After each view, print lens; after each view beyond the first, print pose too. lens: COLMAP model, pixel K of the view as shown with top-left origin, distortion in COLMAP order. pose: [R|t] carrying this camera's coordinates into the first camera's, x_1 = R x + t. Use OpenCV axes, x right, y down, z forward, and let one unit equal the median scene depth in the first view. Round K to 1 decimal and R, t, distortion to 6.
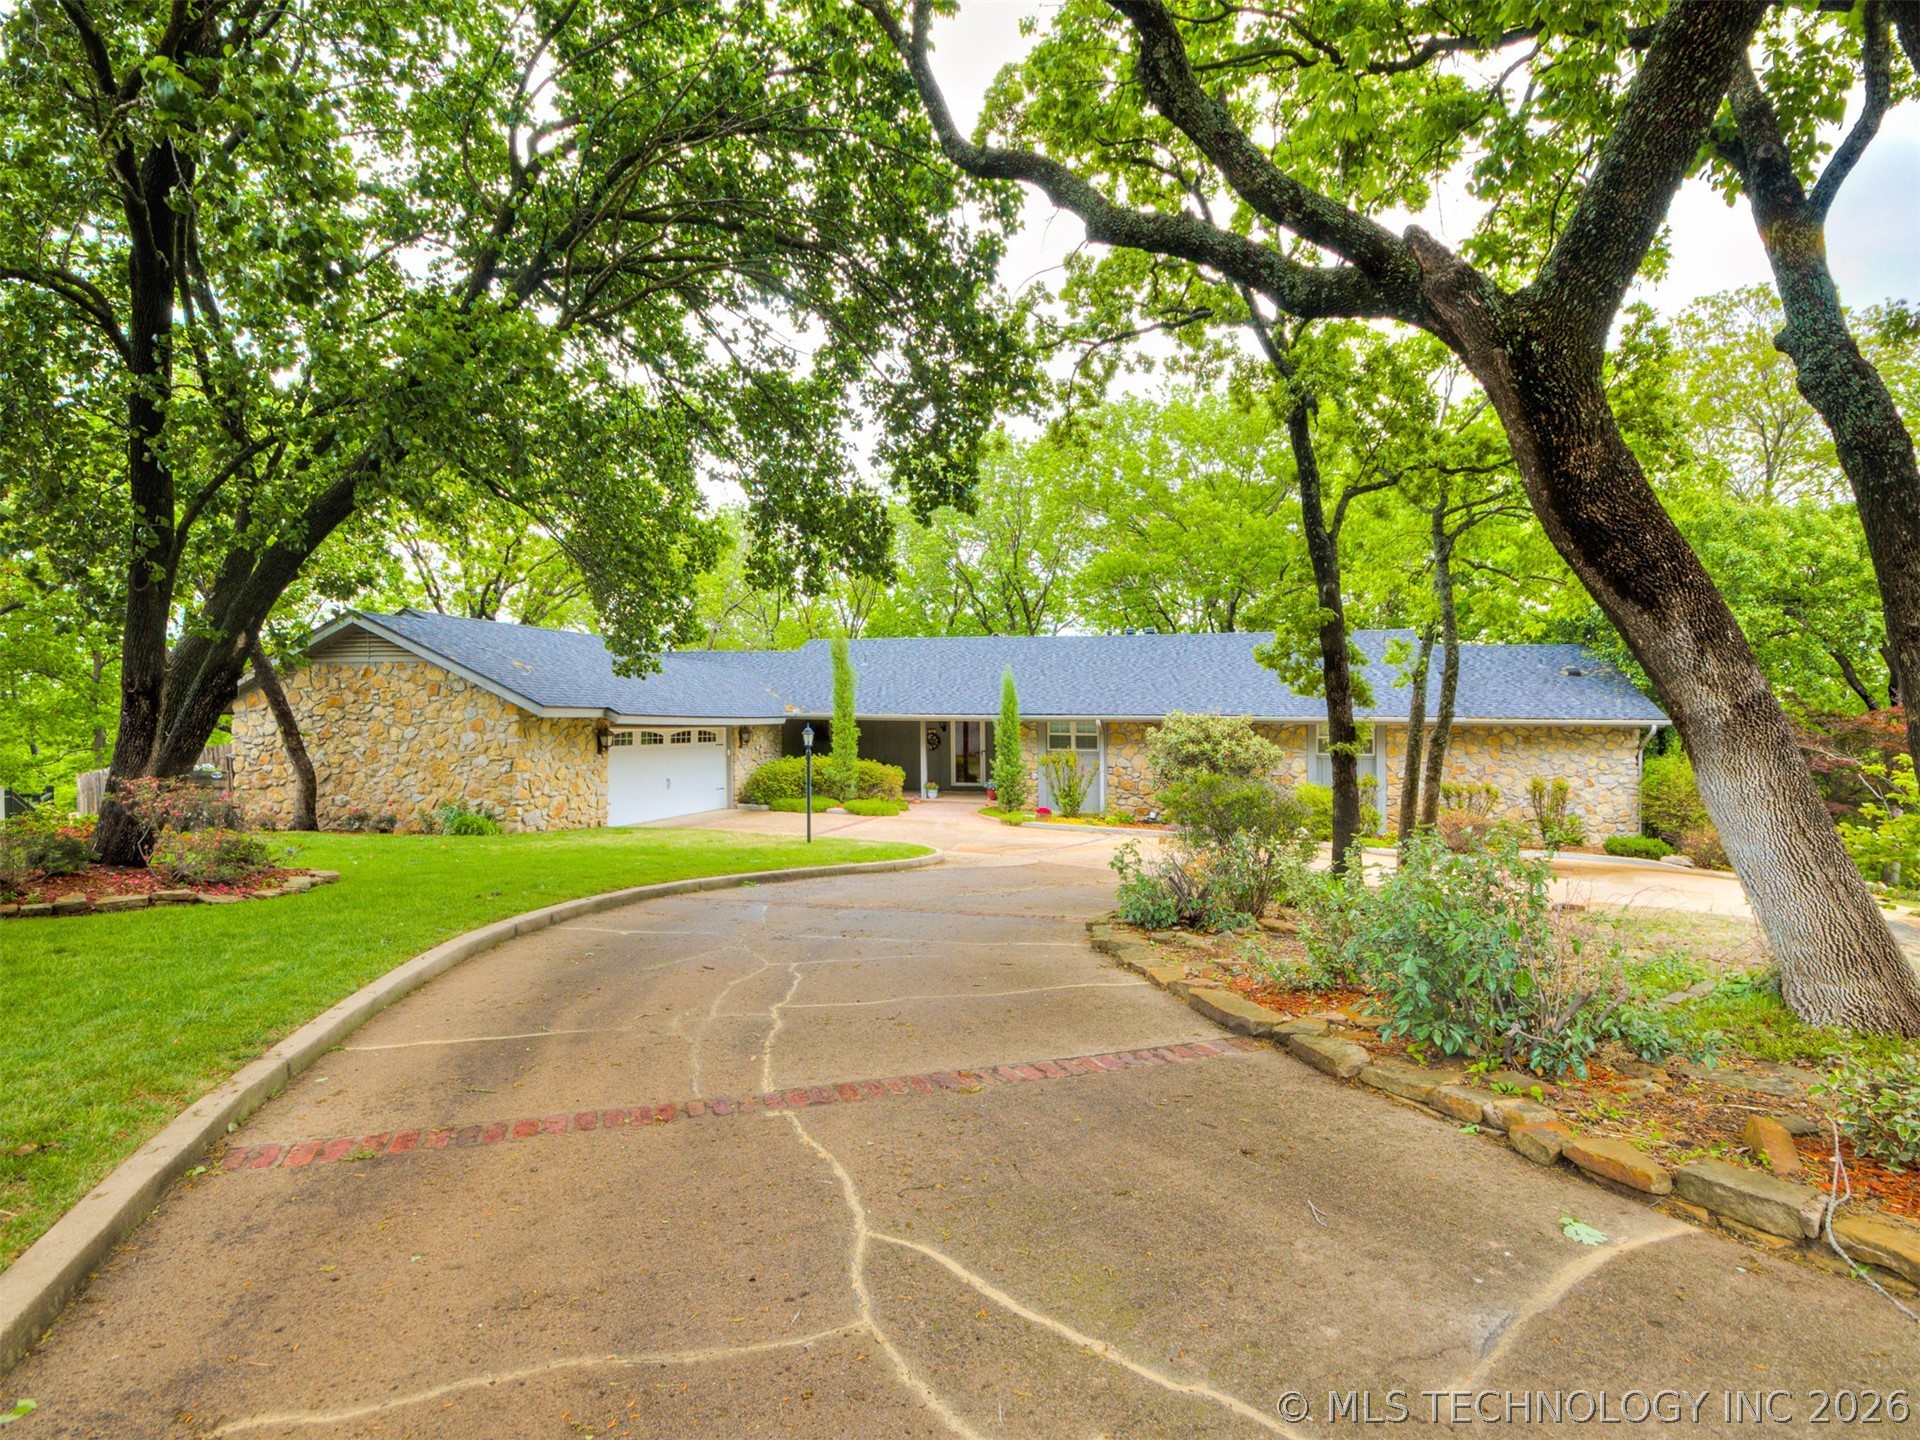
lens RADIAL K [[870.5, 0, 959.1], [0, 870.5, 725.9], [0, 0, 1]] dist [0.001489, -0.000751]
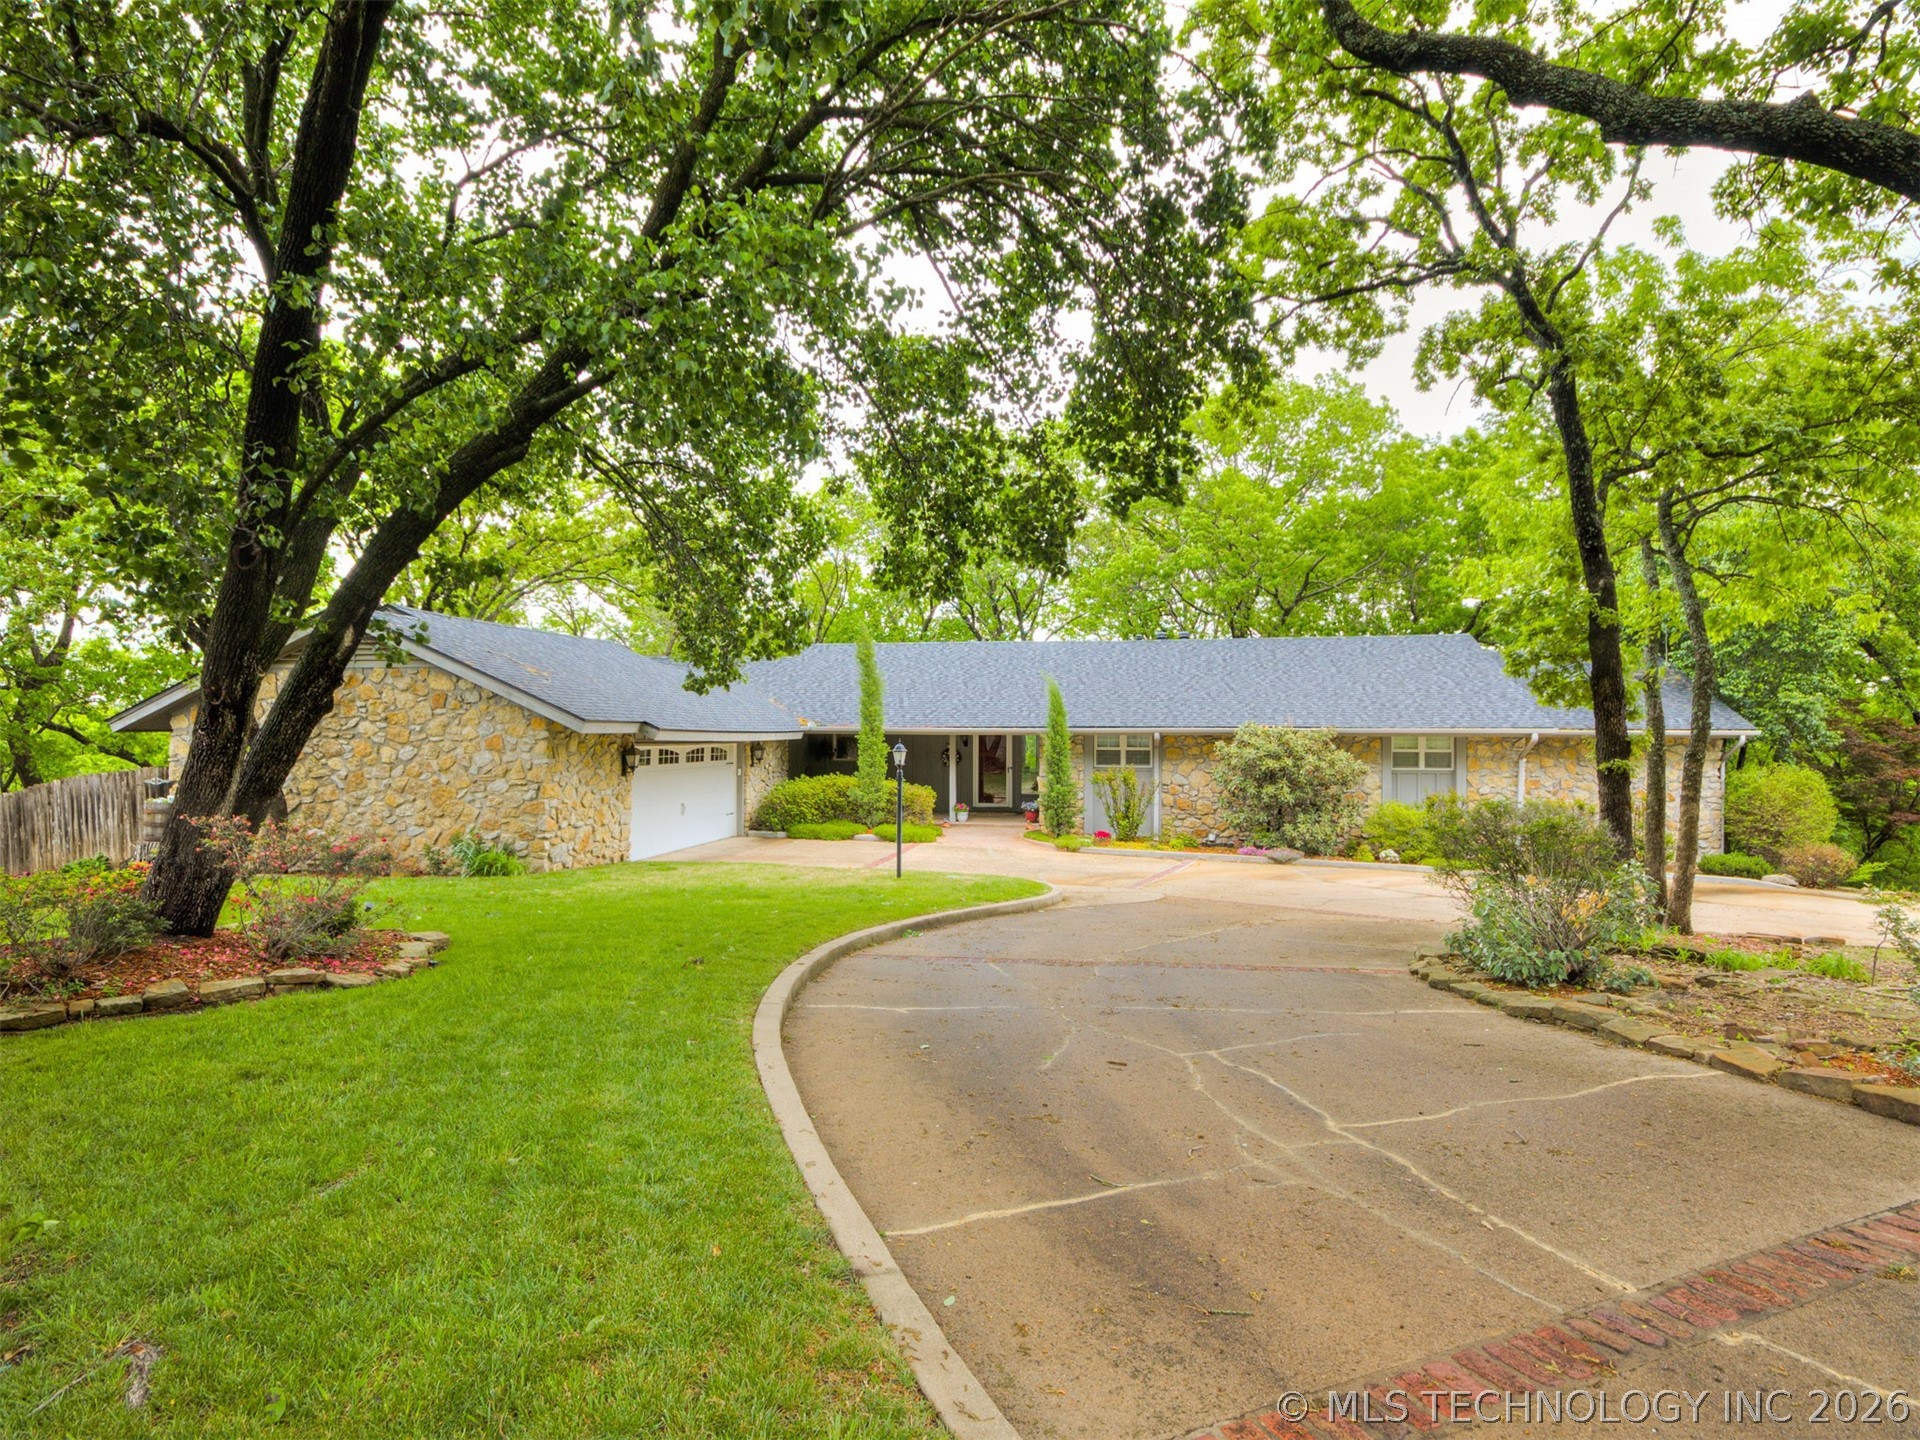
lens RADIAL K [[936.6, 0, 963.1], [0, 936.6, 719.1], [0, 0, 1]] dist [0.003944, 0.001516]
pose [[0.996845, -0.003604, 0.079292, -0.131598], [0.005292, 0.999763, -0.021098, -0.001960], [-0.079197, 0.021451, 0.996628, 0.050295]]
